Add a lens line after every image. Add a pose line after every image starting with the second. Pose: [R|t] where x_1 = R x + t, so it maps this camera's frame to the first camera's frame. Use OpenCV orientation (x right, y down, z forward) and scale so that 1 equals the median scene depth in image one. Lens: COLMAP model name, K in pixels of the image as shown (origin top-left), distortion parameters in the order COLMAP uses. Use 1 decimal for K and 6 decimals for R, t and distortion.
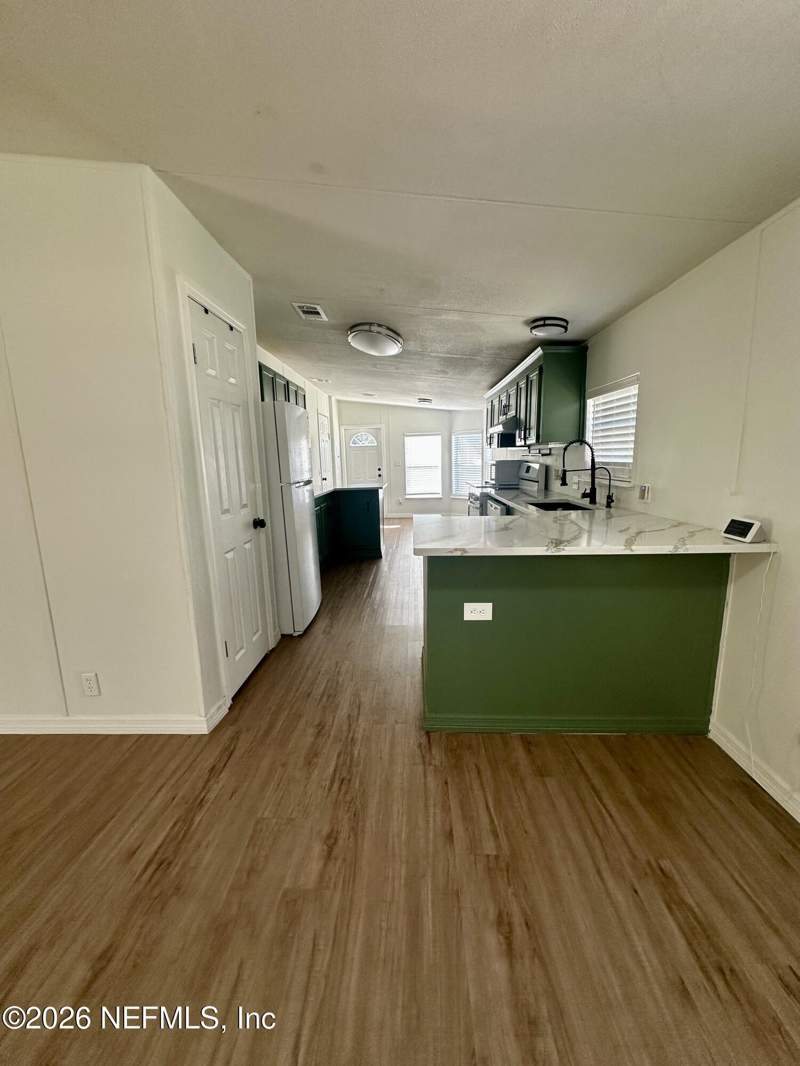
lens RADIAL K [[425.9, 0, 400.0], [0, 425.9, 533.0], [0, 0, 1]] dist [0.002940, -0.000057]
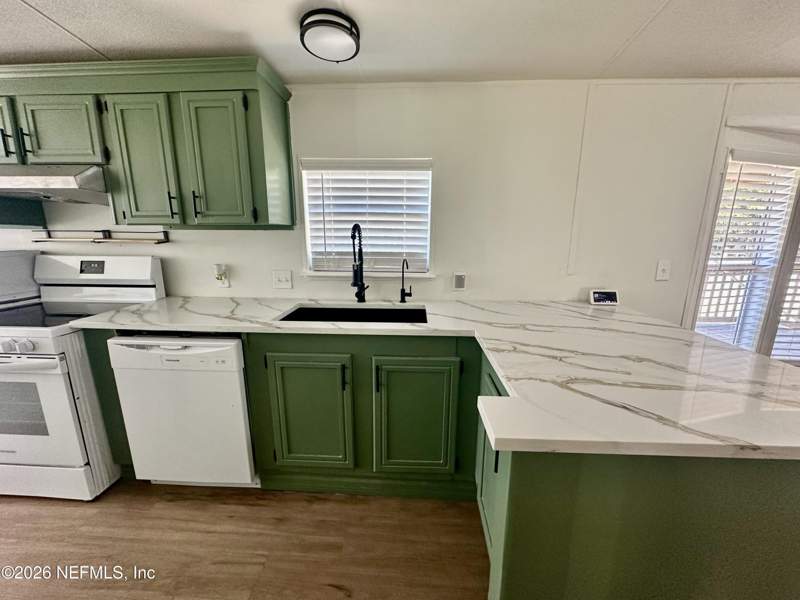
lens RADIAL K [[319.6, 0, 400.0], [0, 319.6, 300.0], [0, 0, 1]] dist [0.002940, -0.000057]
pose [[0.023980, -0.178956, 0.983565, -0.154965], [0.171630, 0.969977, 0.172299, -0.158312], [-0.984870, 0.164678, 0.053974, 0.839155]]
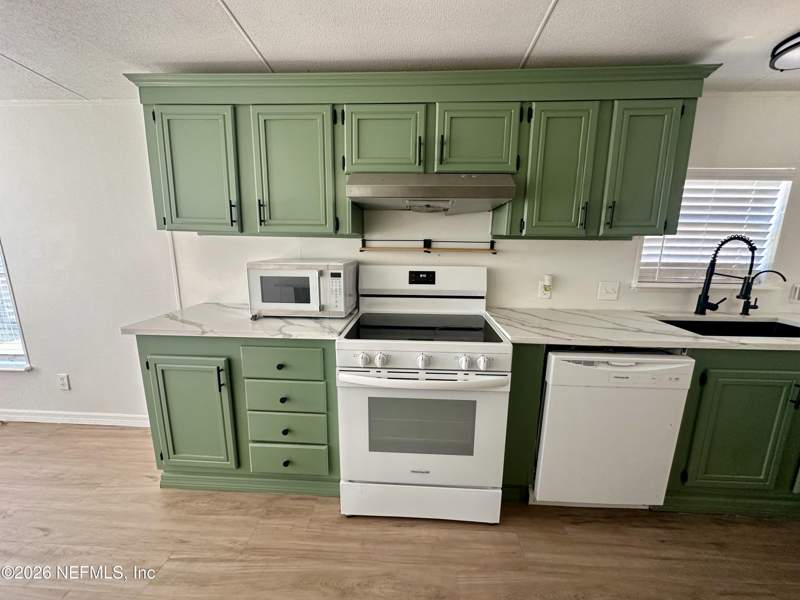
lens RADIAL K [[311.3, 0, 400.0], [0, 311.3, 300.0], [0, 0, 1]] dist [-0.002018, -0.000316]
pose [[0.021791, -0.161453, 0.986640, -0.136302], [0.168271, 0.973388, 0.155567, -0.266897], [-0.985500, 0.162633, 0.048379, 1.436067]]
